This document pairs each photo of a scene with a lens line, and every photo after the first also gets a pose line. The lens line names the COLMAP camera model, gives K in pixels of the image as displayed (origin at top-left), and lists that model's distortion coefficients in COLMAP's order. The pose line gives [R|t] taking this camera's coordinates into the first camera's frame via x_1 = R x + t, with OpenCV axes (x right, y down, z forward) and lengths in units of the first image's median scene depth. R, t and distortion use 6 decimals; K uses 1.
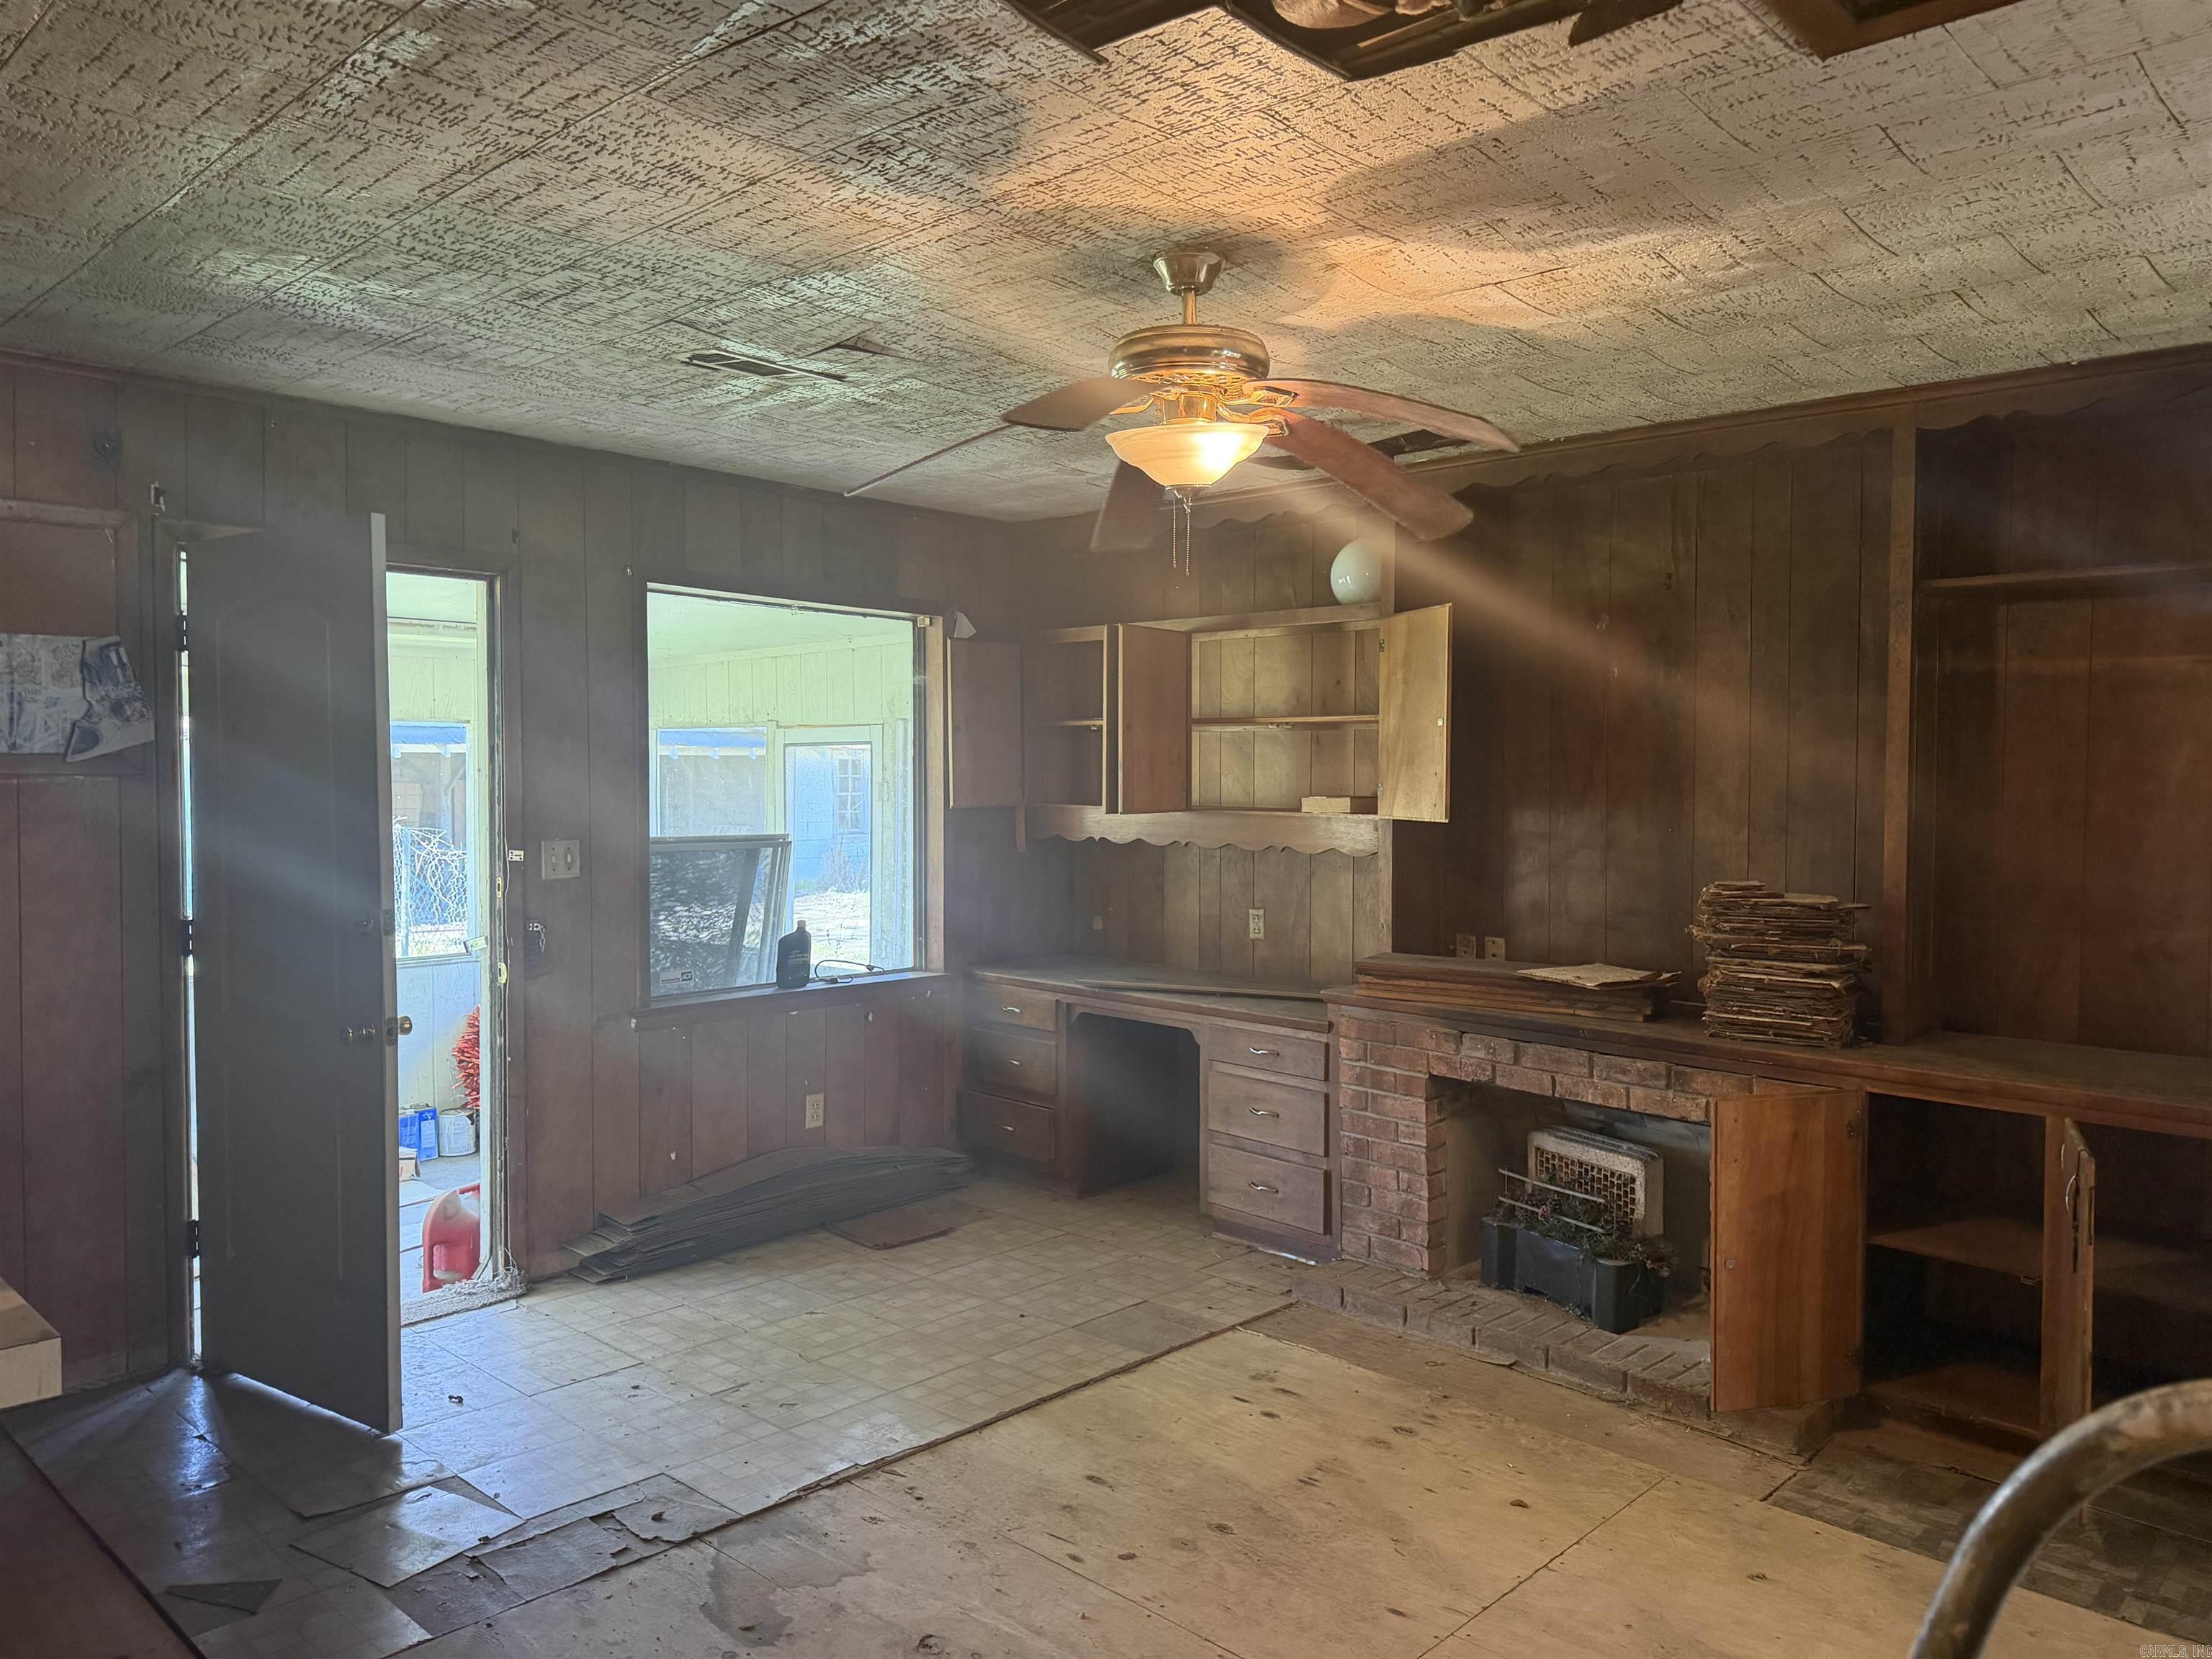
lens RADIAL K [[1574.4, 0, 1106.0], [0, 1574.4, 829.5], [0, 0, 1]] dist [0.022587, -0.023148]
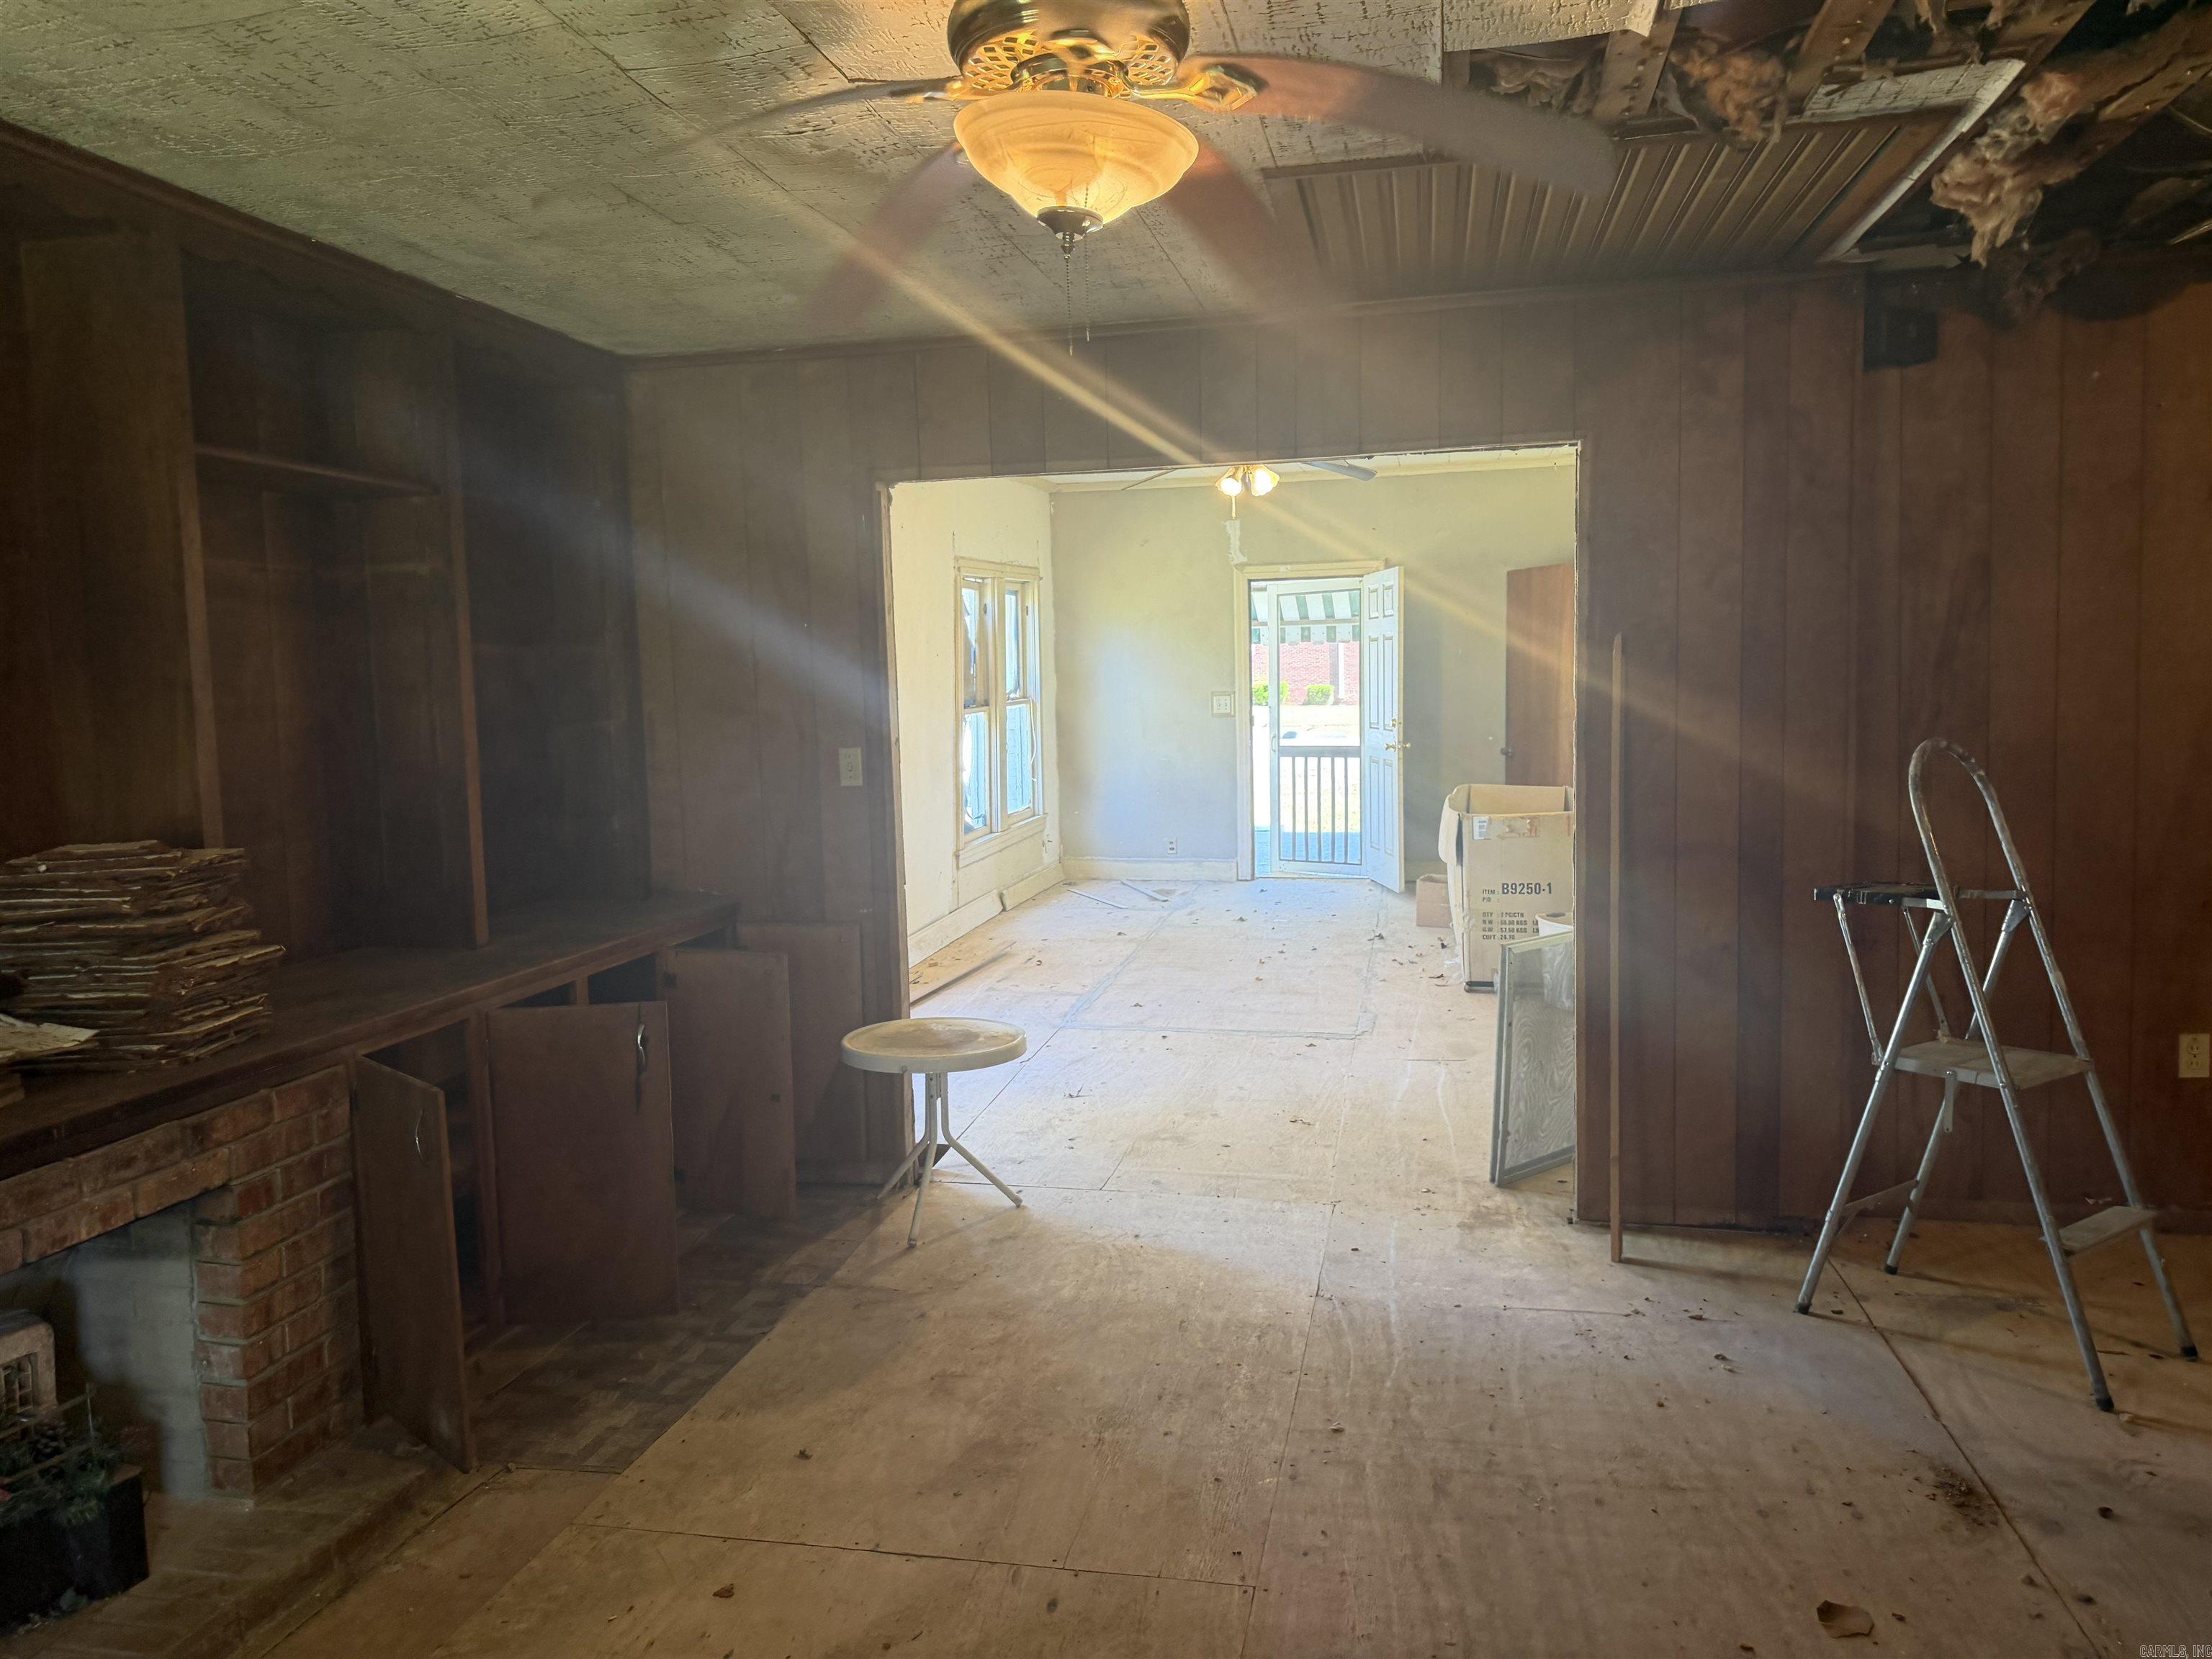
lens RADIAL K [[1574.4, 0, 1106.0], [0, 1574.4, 829.5], [0, 0, 1]] dist [0.022587, -0.023148]
pose [[-0.528590, -0.070133, 0.845975, -0.402110], [0.057199, 0.991374, 0.117926, -0.028700], [-0.846948, 0.110724, -0.520019, 1.006228]]
